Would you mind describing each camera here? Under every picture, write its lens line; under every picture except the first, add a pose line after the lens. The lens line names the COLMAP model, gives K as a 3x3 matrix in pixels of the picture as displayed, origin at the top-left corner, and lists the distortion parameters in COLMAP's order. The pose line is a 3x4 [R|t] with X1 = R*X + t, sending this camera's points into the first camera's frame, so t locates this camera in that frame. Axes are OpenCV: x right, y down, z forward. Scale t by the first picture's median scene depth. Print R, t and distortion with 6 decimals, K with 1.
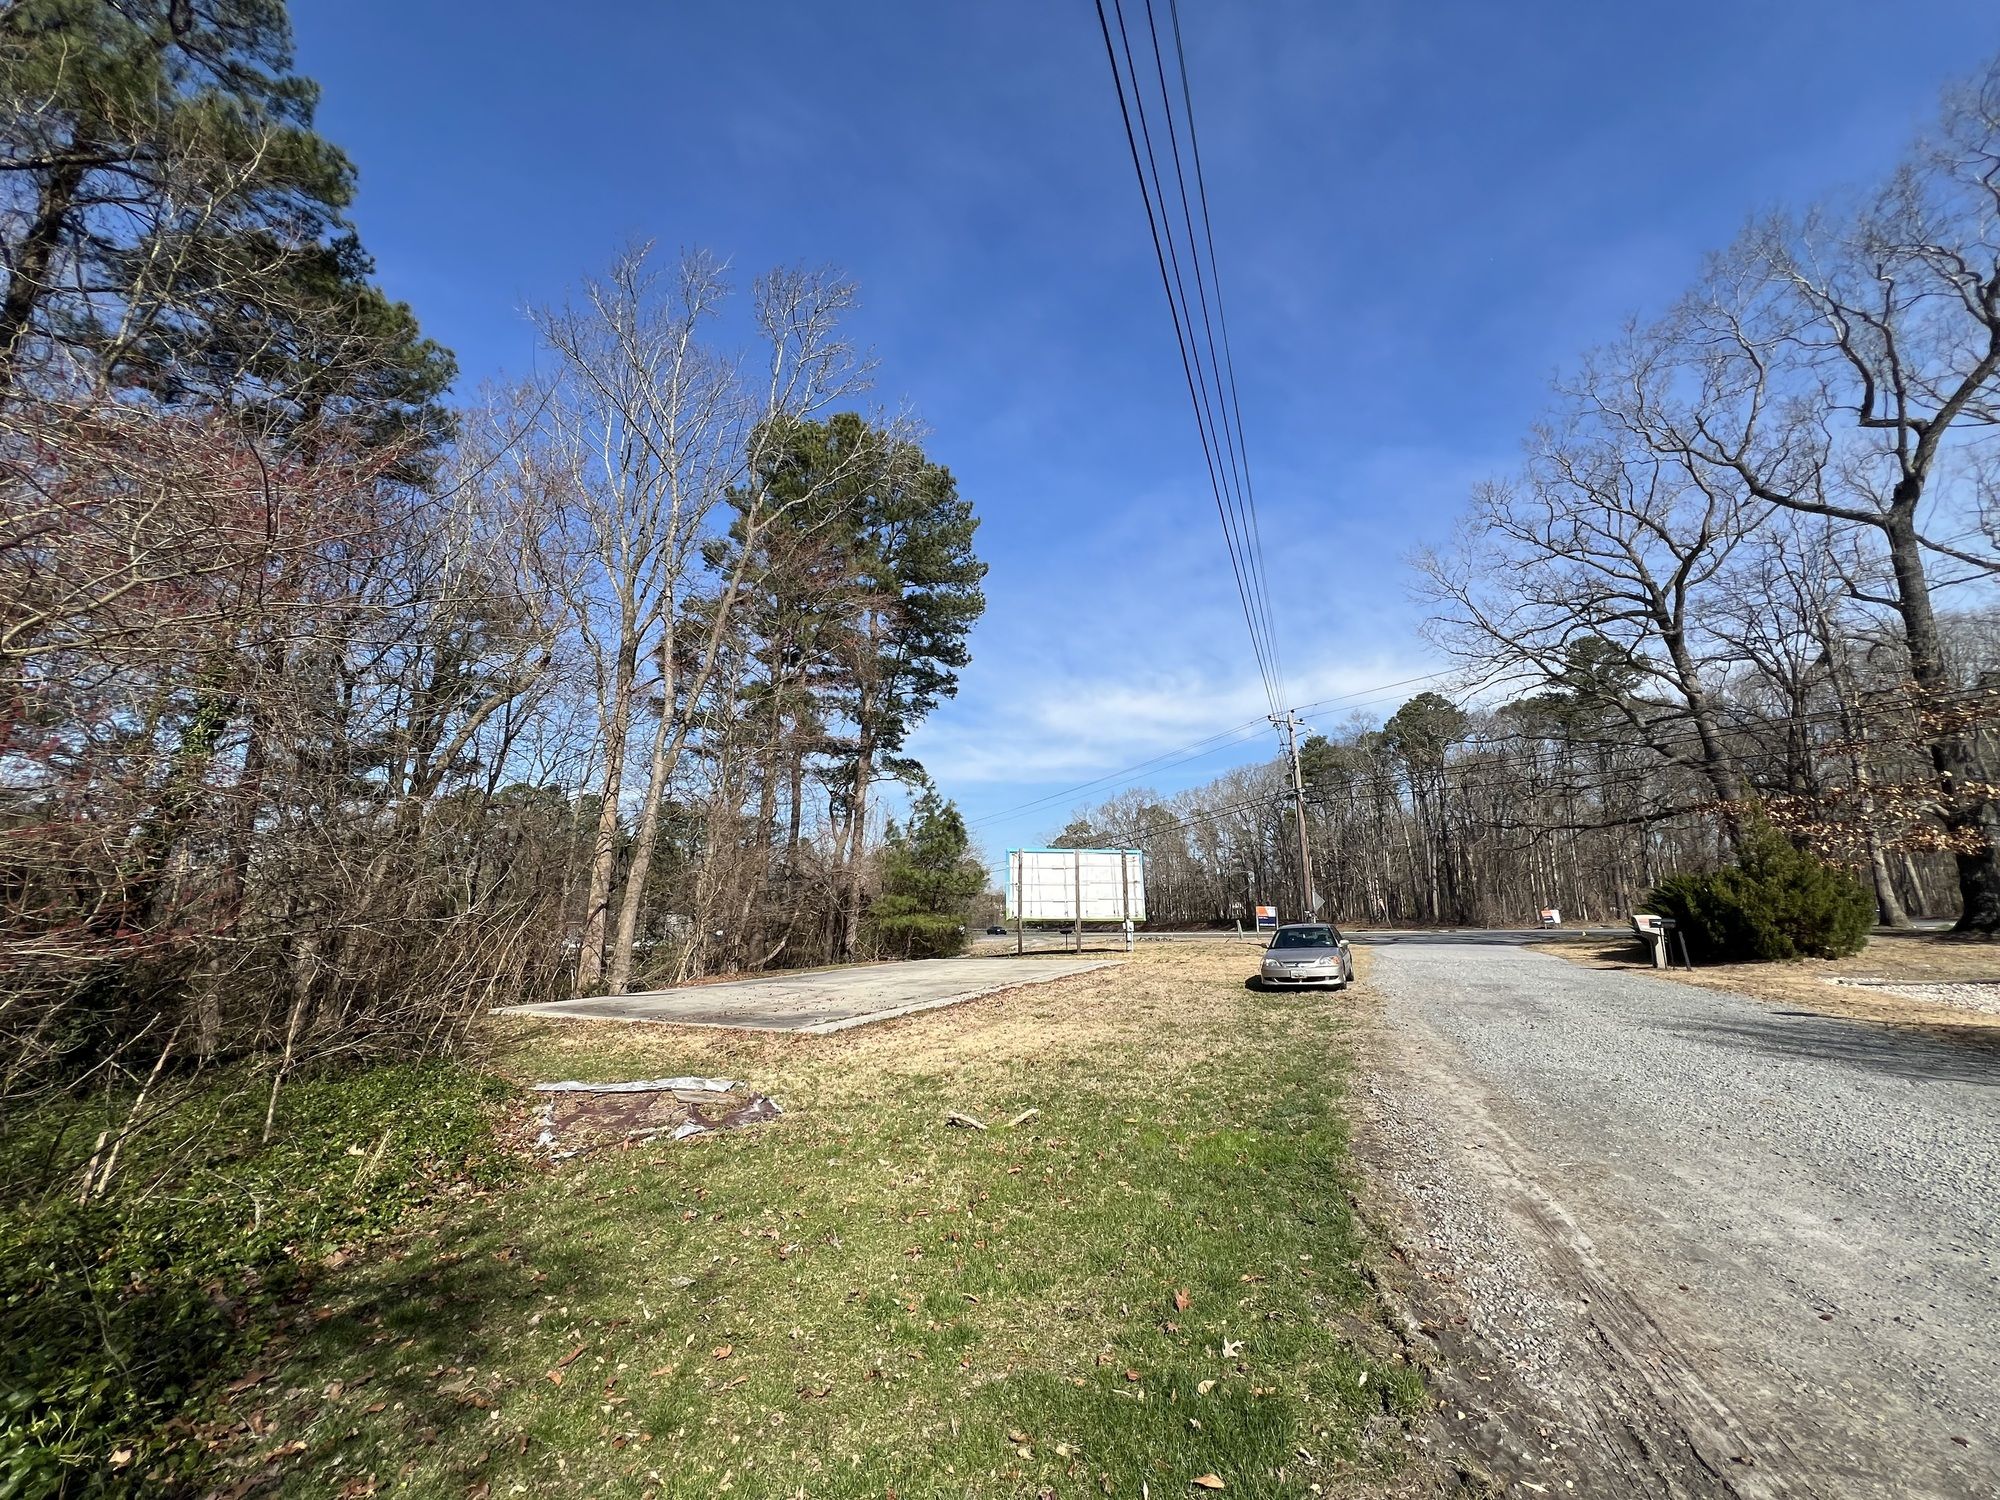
lens RADIAL K [[799.8, 0, 1003.8], [0, 799.8, 746.1], [0, 0, 1]] dist [0.000825, 0.000161]
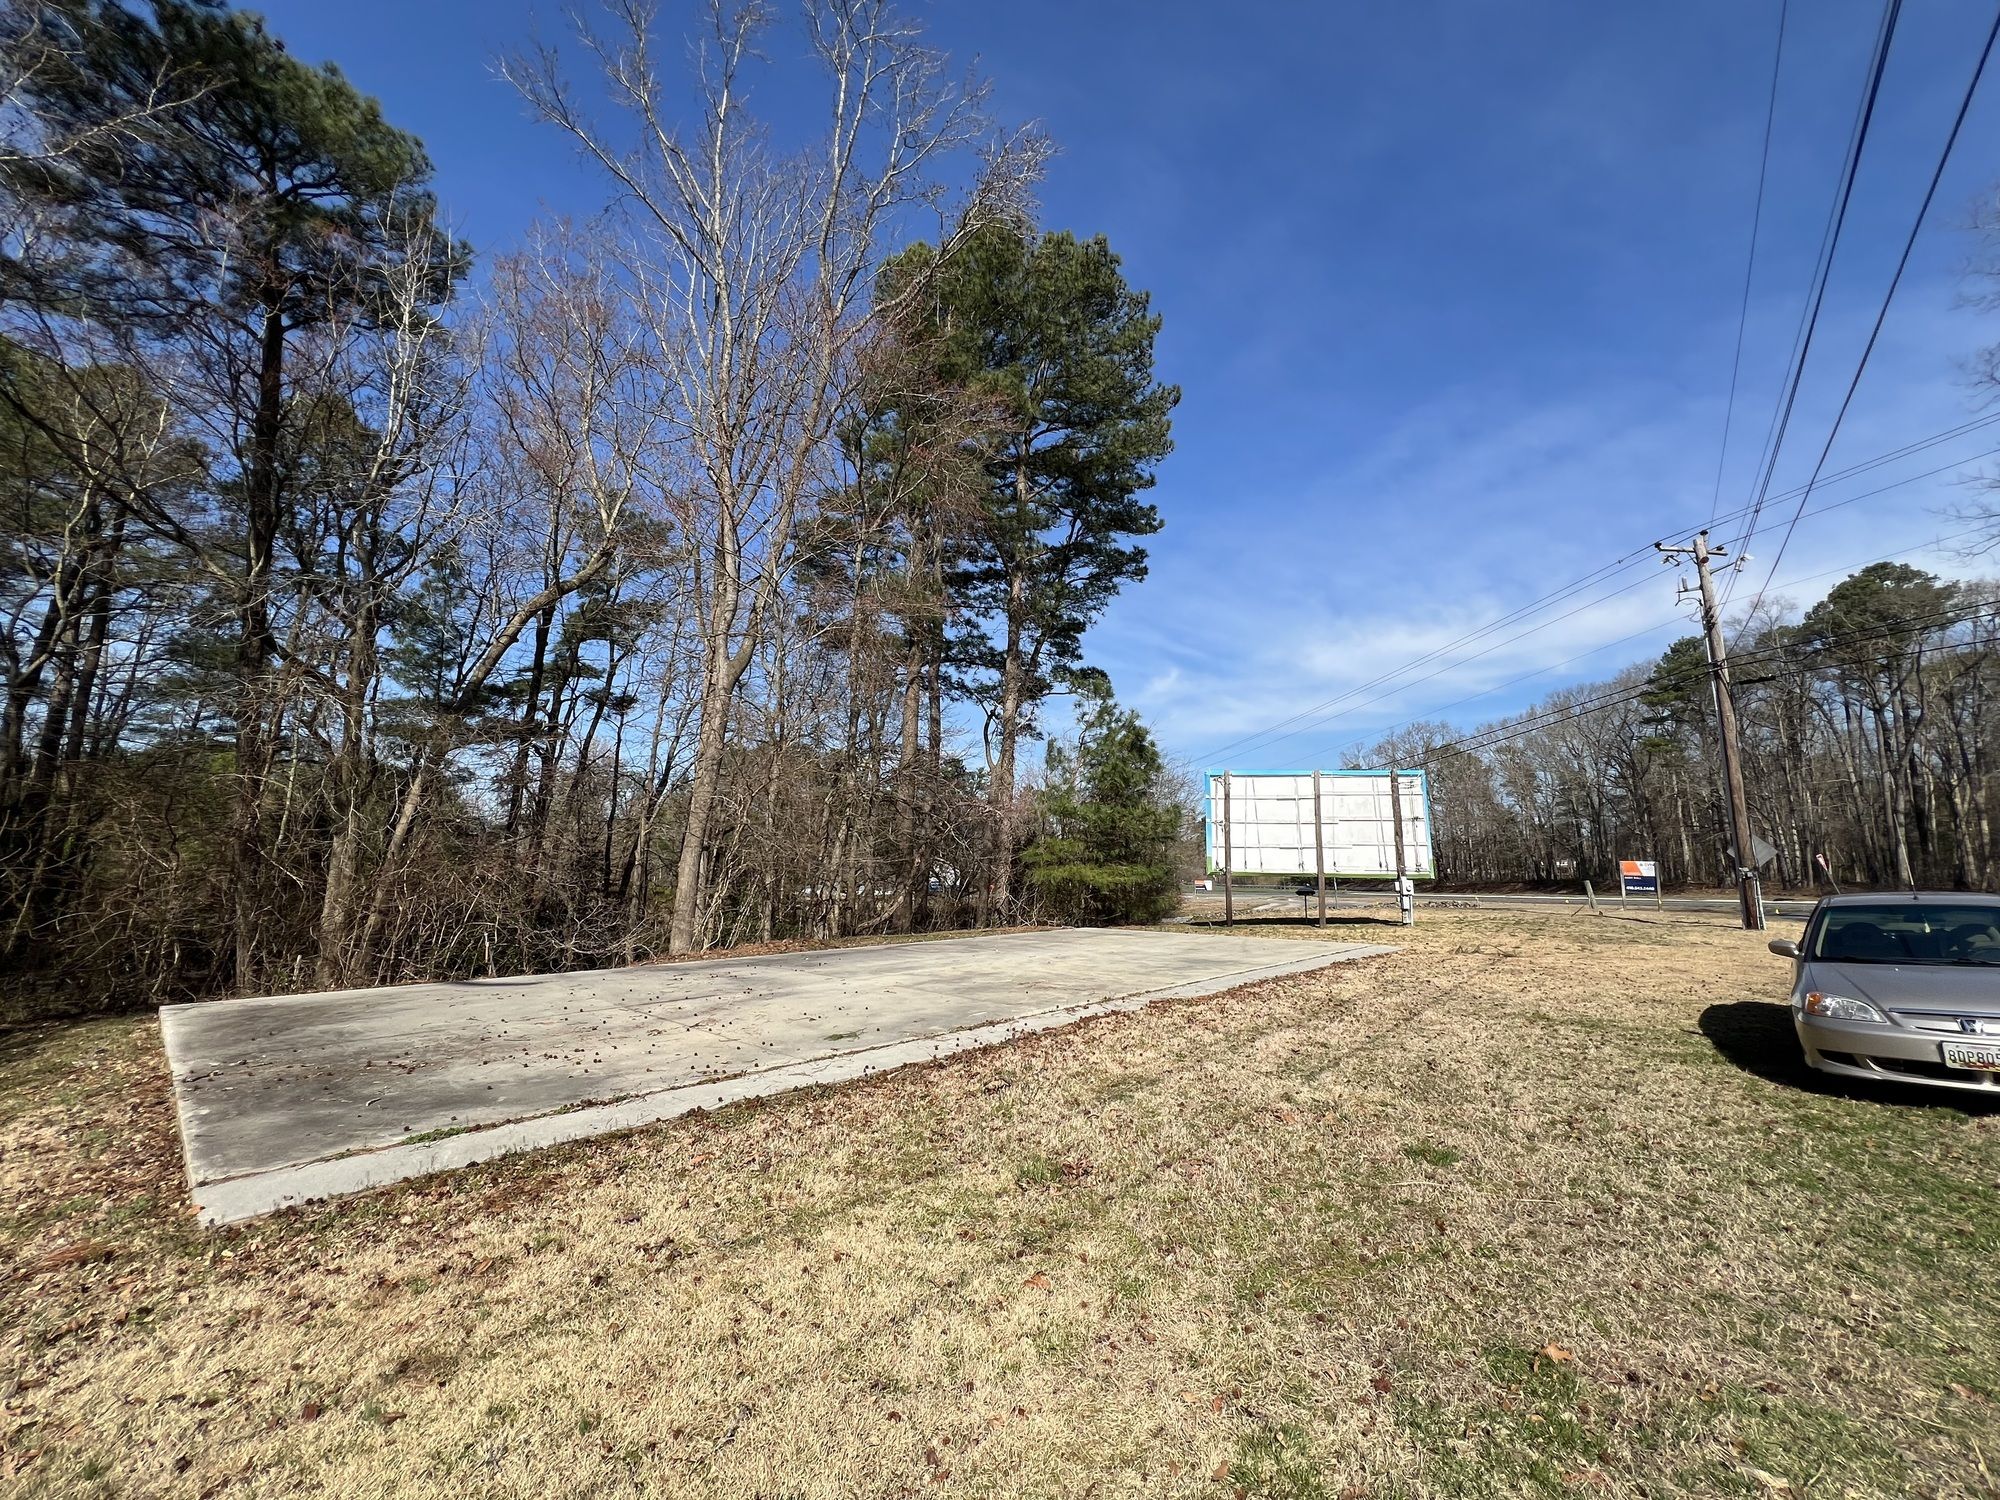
lens RADIAL K [[799.8, 0, 1003.9], [0, 799.8, 747.9], [0, 0, 1]] dist [0.000825, 0.000161]
pose [[0.949490, -0.031594, -0.312202, 0.046318], [0.049539, 0.997534, 0.049716, 0.056724], [0.309861, -0.062671, 0.948714, 0.253783]]
